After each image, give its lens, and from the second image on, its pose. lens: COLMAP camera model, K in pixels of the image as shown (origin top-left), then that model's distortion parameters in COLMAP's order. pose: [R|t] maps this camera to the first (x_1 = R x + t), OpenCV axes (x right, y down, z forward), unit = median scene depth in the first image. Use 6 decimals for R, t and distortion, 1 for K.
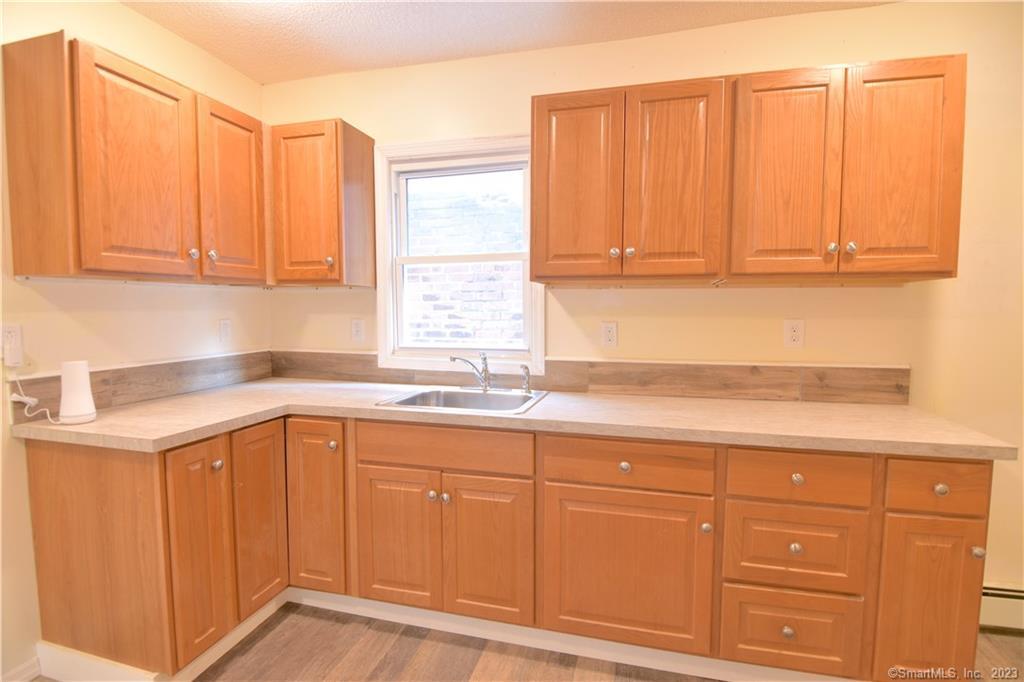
lens RADIAL K [[492.3, 0, 515.6], [0, 492.3, 341.1], [0, 0, 1]] dist [-0.011030, -0.001173]
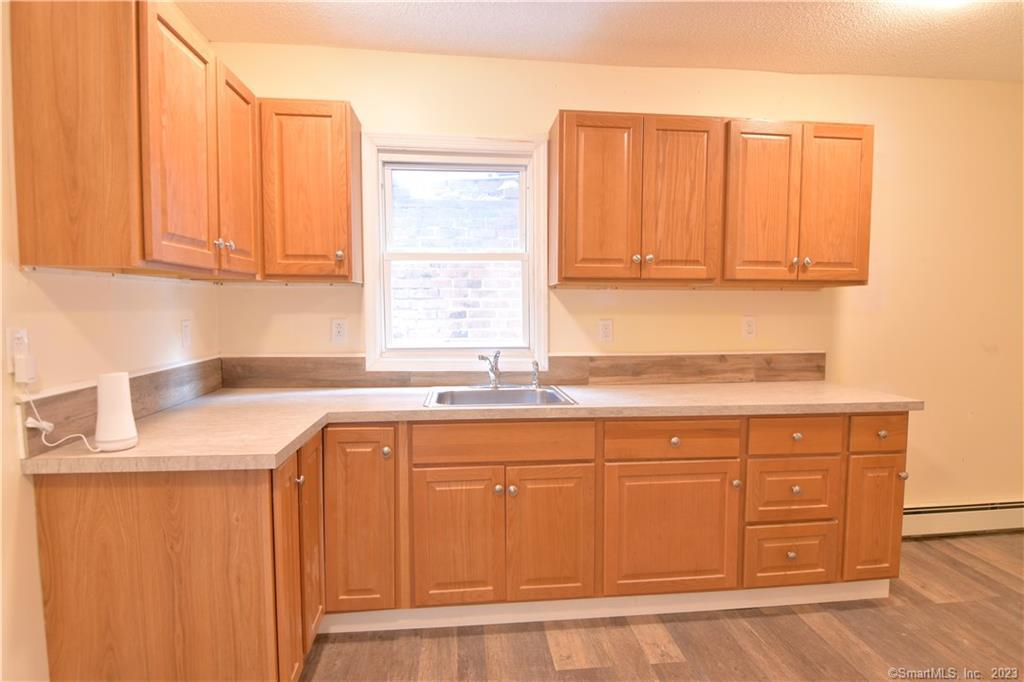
lens RADIAL K [[542.9, 0, 512.0], [0, 542.9, 341.0], [0, 0, 1]] dist [-0.003516, 0.000361]
pose [[0.932850, -0.022554, 0.359558, -0.526140], [0.022956, 0.999732, 0.003153, 0.000524], [-0.359532, 0.005312, 0.933117, -0.069158]]
